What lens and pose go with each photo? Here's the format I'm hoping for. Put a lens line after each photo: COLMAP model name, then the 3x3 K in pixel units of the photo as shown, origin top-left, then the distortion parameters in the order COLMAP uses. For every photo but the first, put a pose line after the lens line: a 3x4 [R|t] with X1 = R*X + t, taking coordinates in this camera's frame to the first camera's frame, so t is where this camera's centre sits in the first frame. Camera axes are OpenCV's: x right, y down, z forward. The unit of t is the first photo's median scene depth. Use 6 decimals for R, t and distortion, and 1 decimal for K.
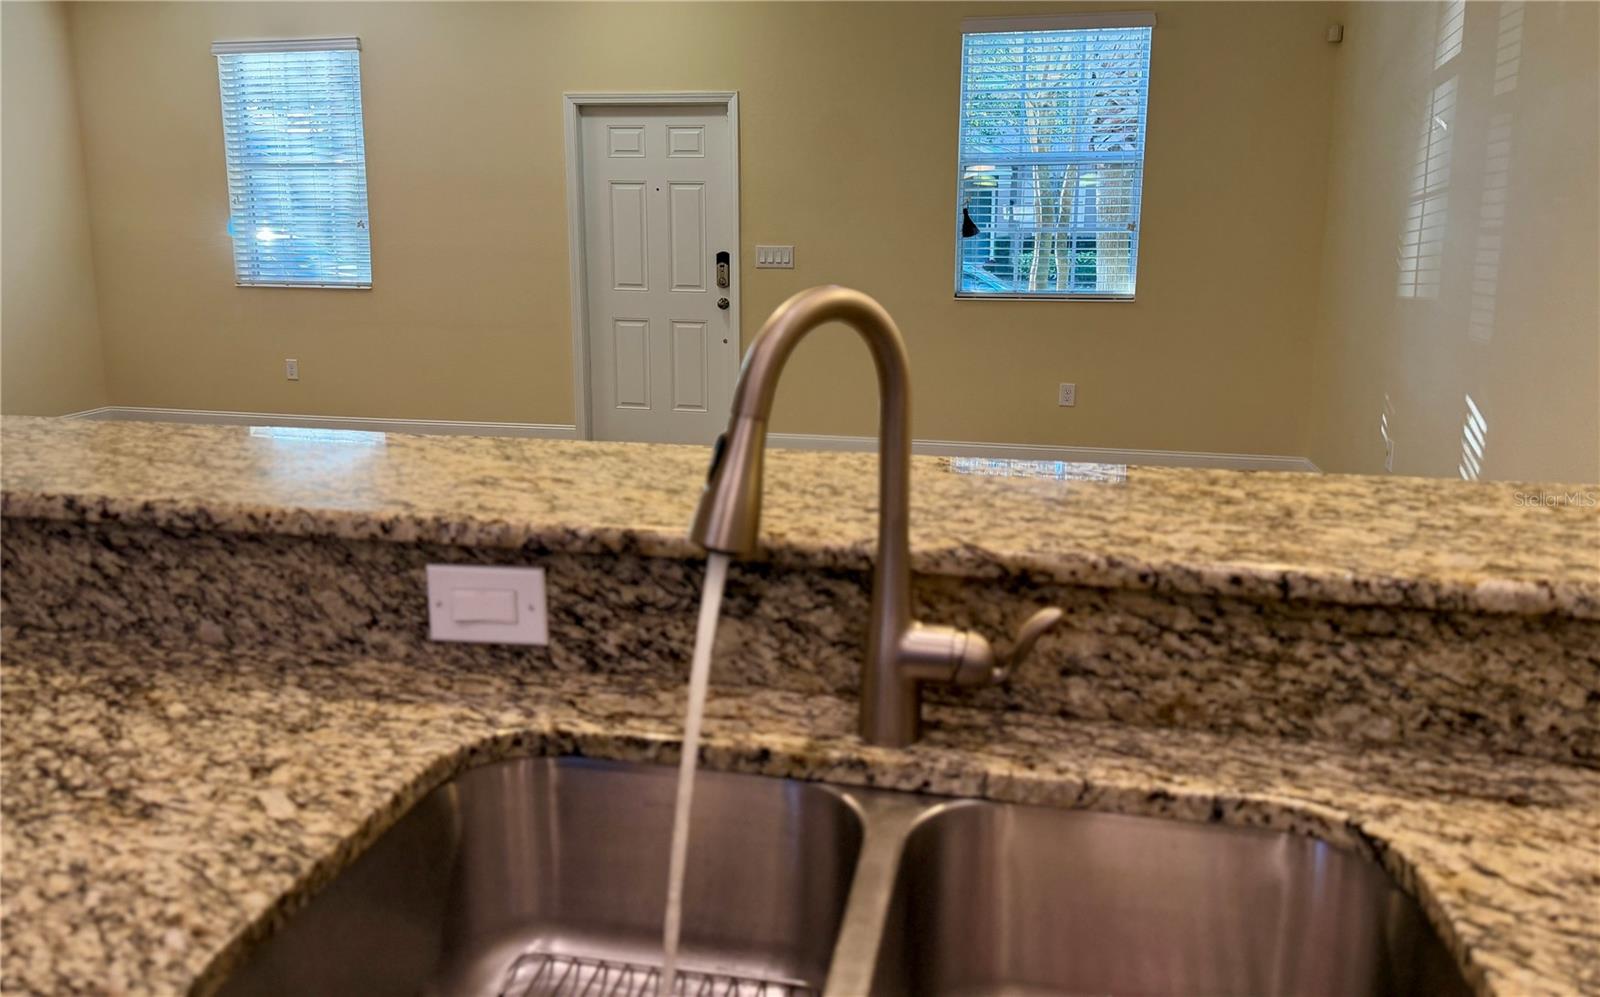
lens RADIAL K [[1115.3, 0, 808.4], [0, 1115.3, 421.0], [0, 0, 1]] dist [0.039909, -0.044228]
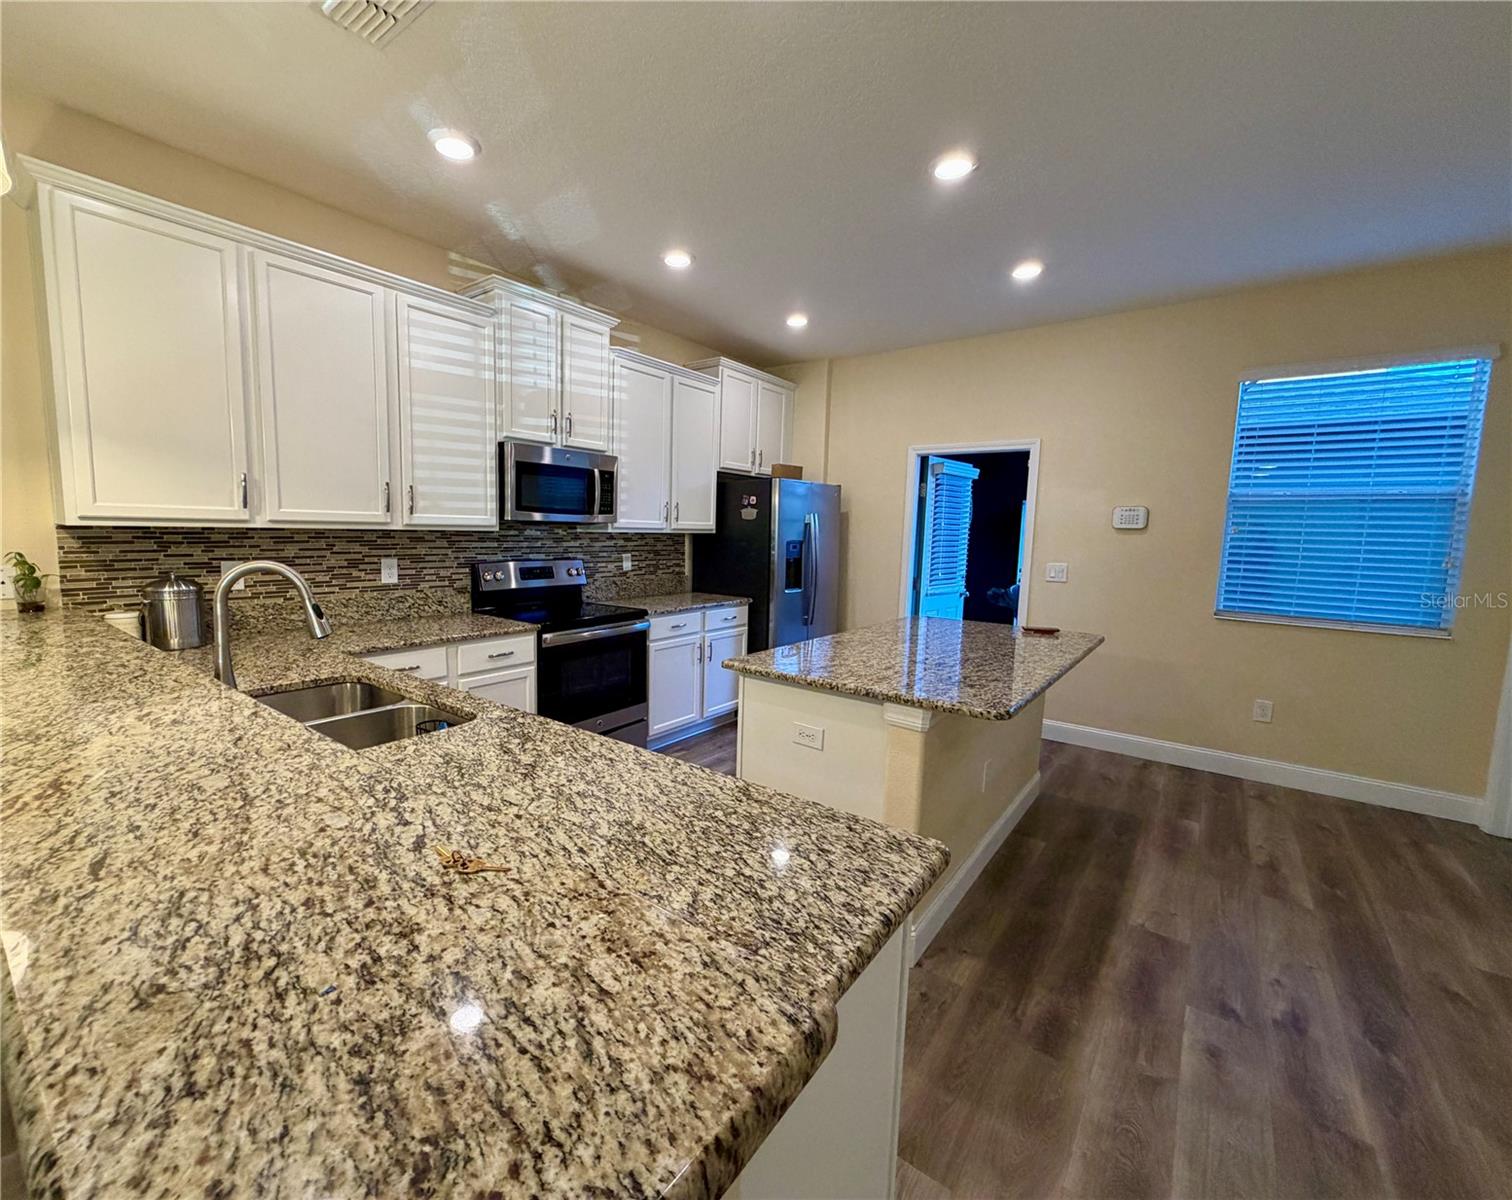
lens RADIAL K [[636.4, 0, 706.5], [0, 636.4, 600.3], [0, 0, 1]] dist [-0.002828, 0.001238]
pose [[-0.890735, -0.070793, 0.448976, -1.488494], [0.057275, 0.962440, 0.265383, -0.328977], [-0.450900, 0.262101, -0.853225, 1.572287]]
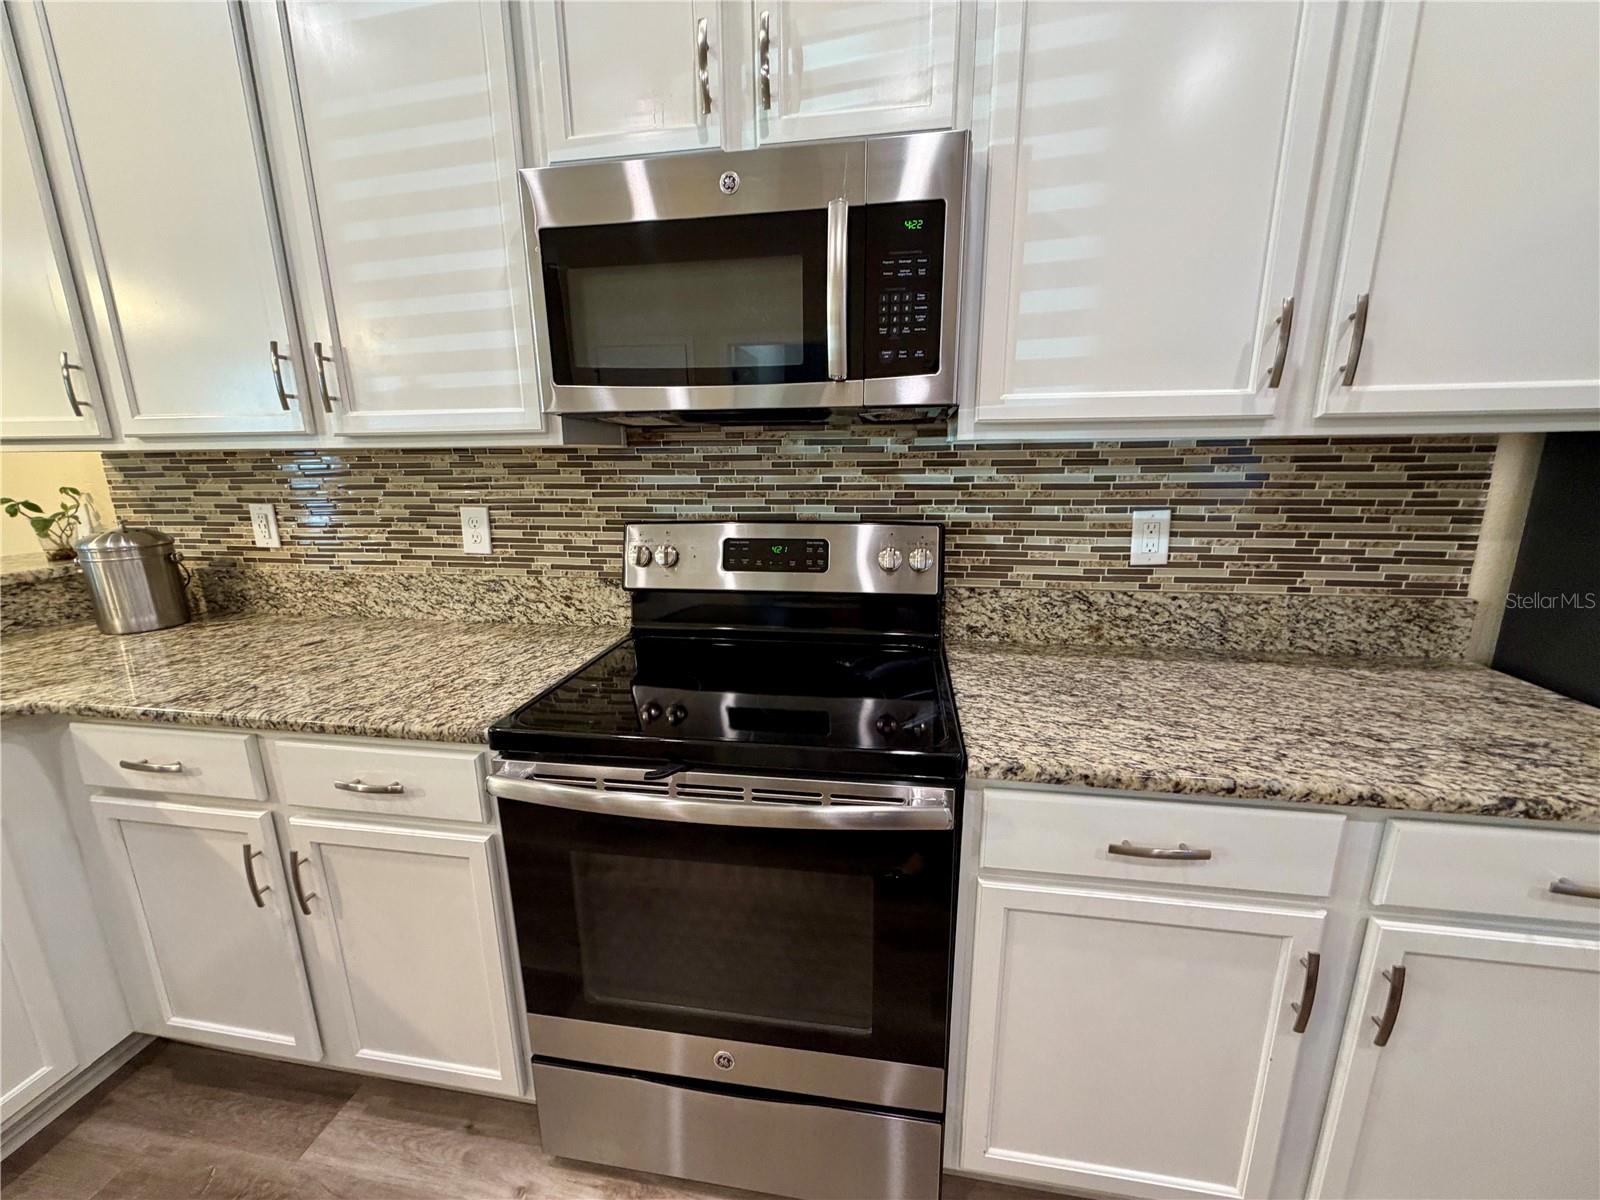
lens RADIAL K [[636.9, 0, 795.3], [0, 636.9, 598.9], [0, 0, 1]] dist [-0.000337, 0.000259]
pose [[-0.042561, -0.227082, 0.972945, -0.396699], [0.184525, 0.955288, 0.231032, 0.196757], [-0.981906, 0.189366, 0.001245, -1.113397]]
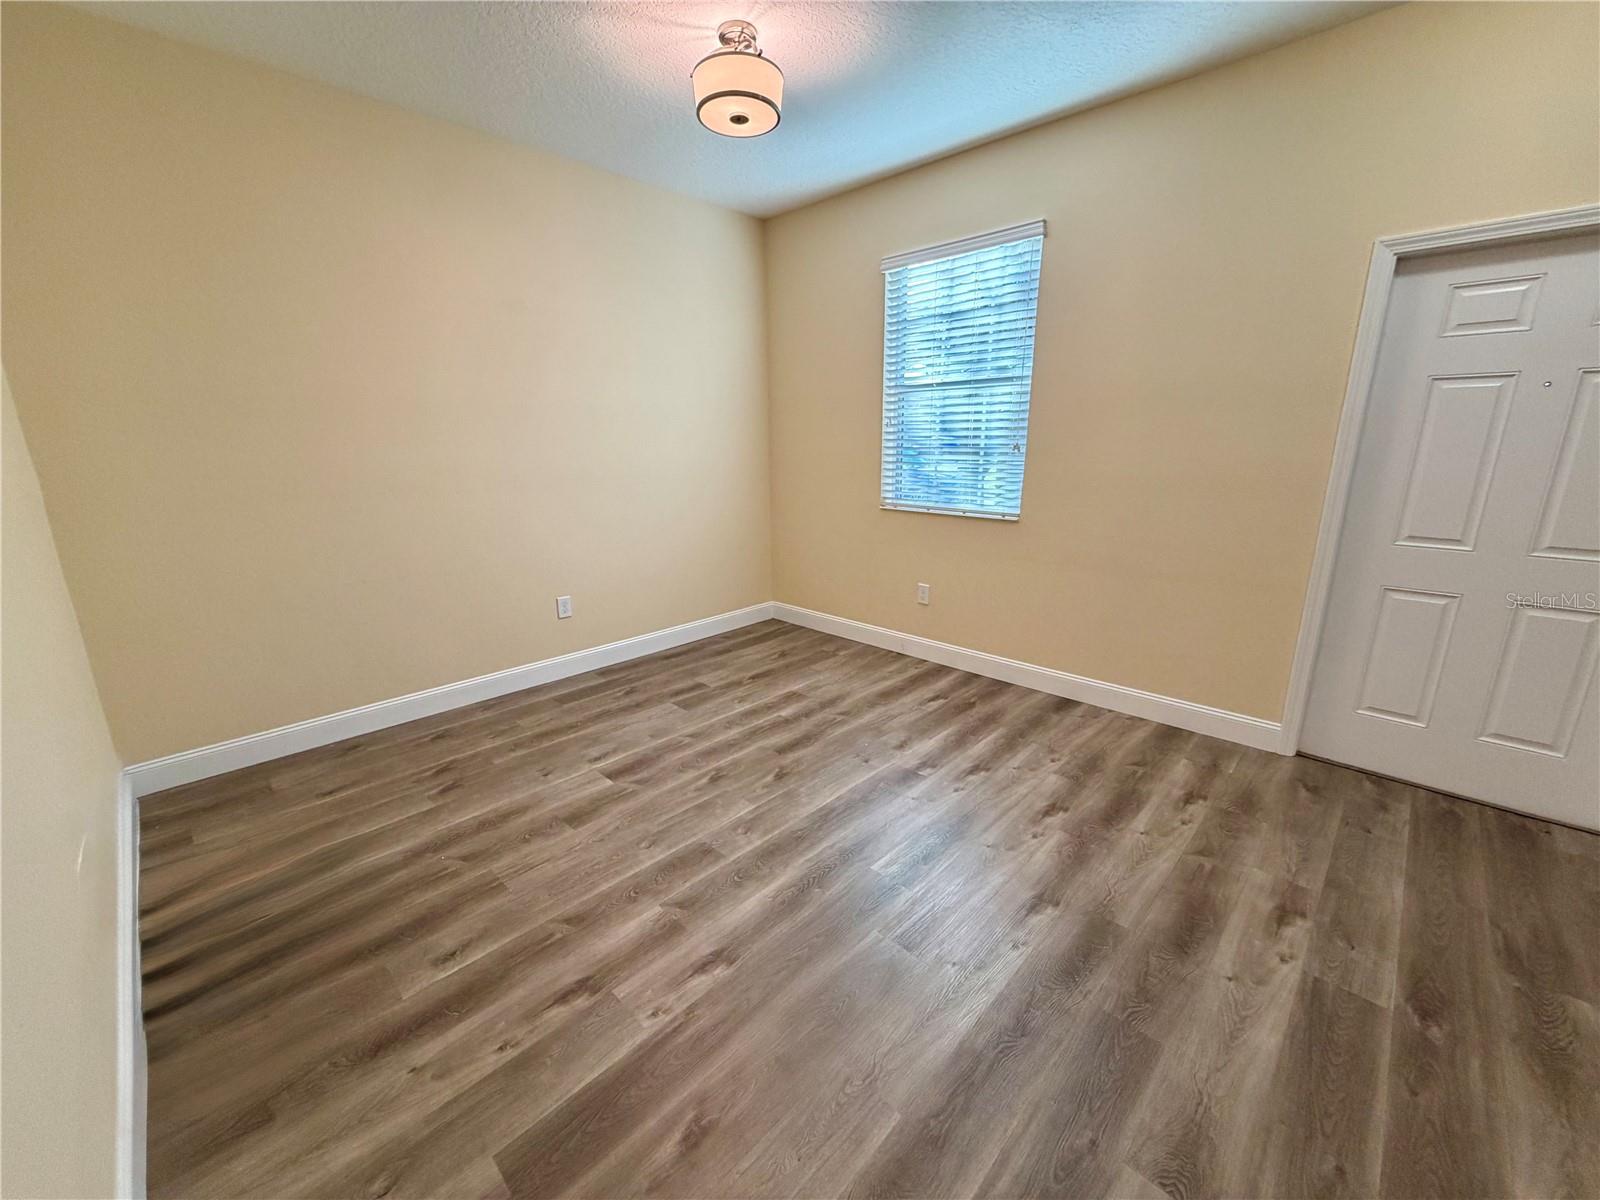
lens RADIAL K [[636.9, 0, 798.5], [0, 636.9, 599.1], [0, 0, 1]] dist [-0.000337, 0.000259]
pose [[0.846054, 0.119723, -0.519479, -1.707333], [-0.080524, 0.991975, 0.097472, -0.584182], [0.526980, -0.040636, 0.848906, 3.054782]]
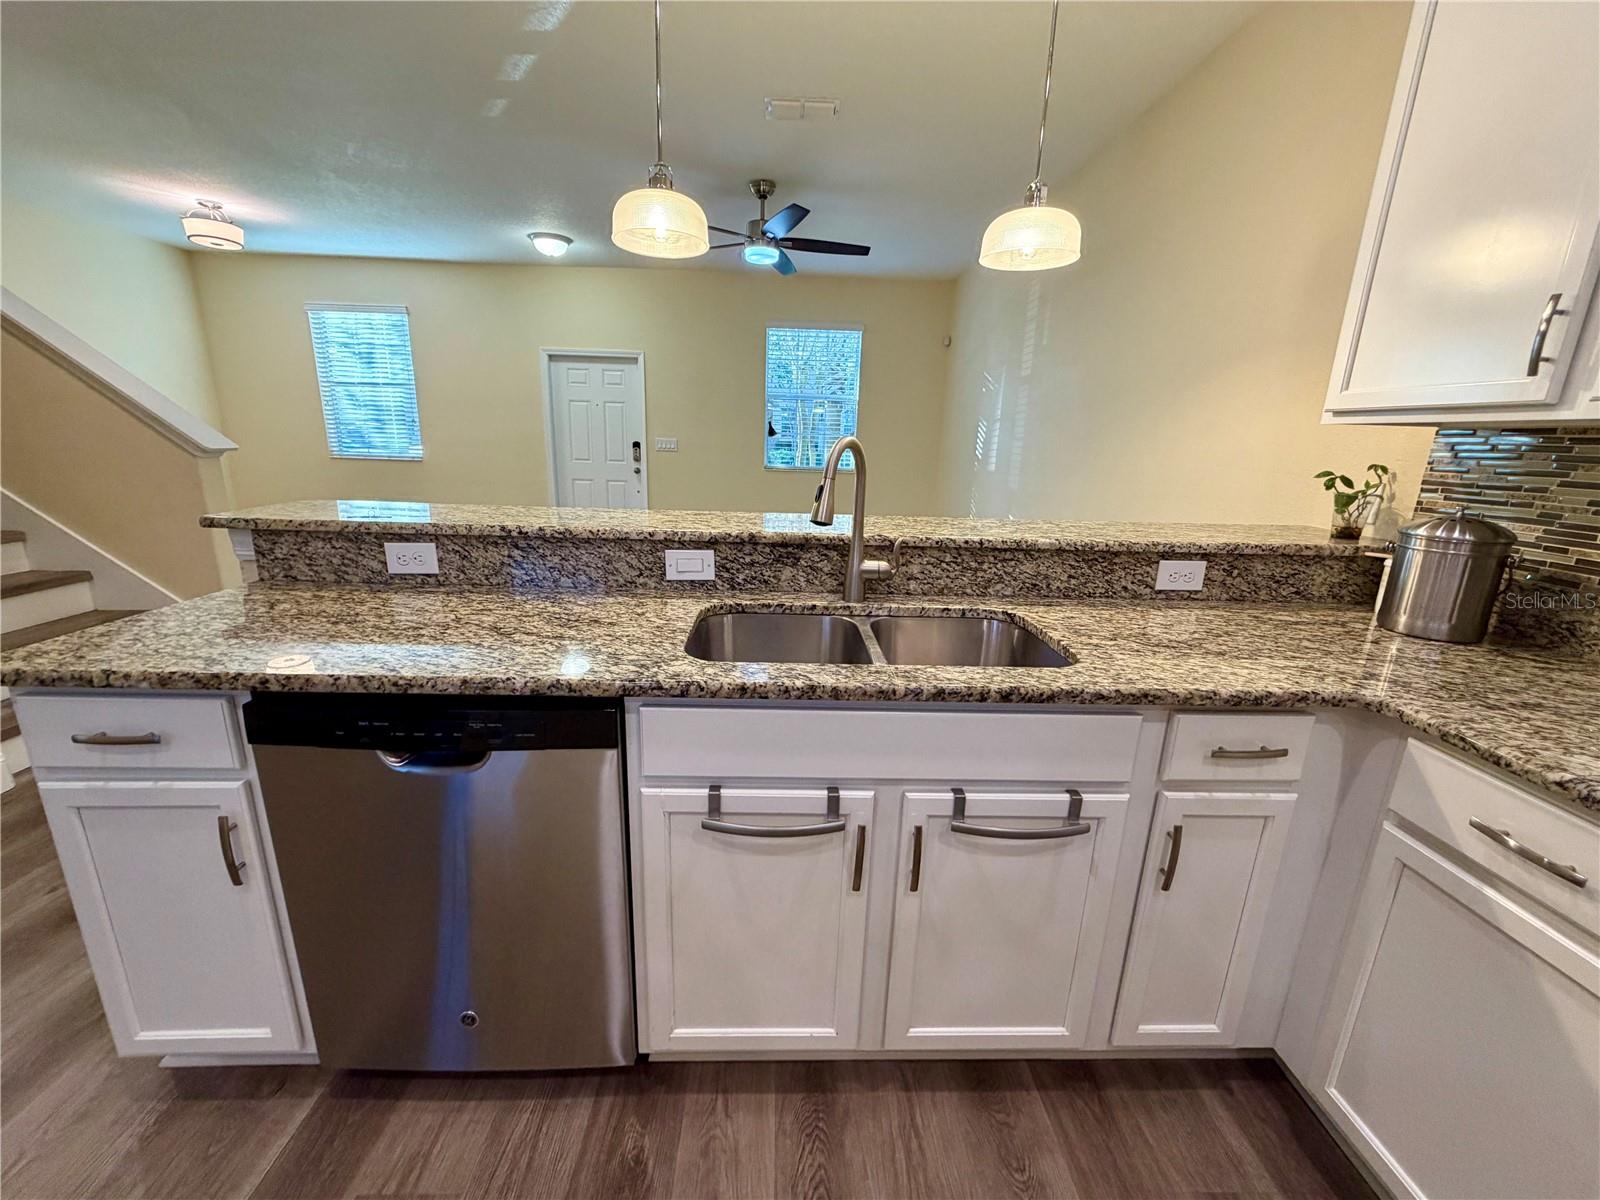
lens RADIAL K [[636.9, 0, 796.8], [0, 636.9, 597.7], [0, 0, 1]] dist [-0.000337, 0.000259]
pose [[0.973277, -0.031162, 0.227512, -0.401885], [0.013257, 0.996722, 0.079810, 0.131458], [-0.229253, -0.074661, 0.970499, -0.497365]]
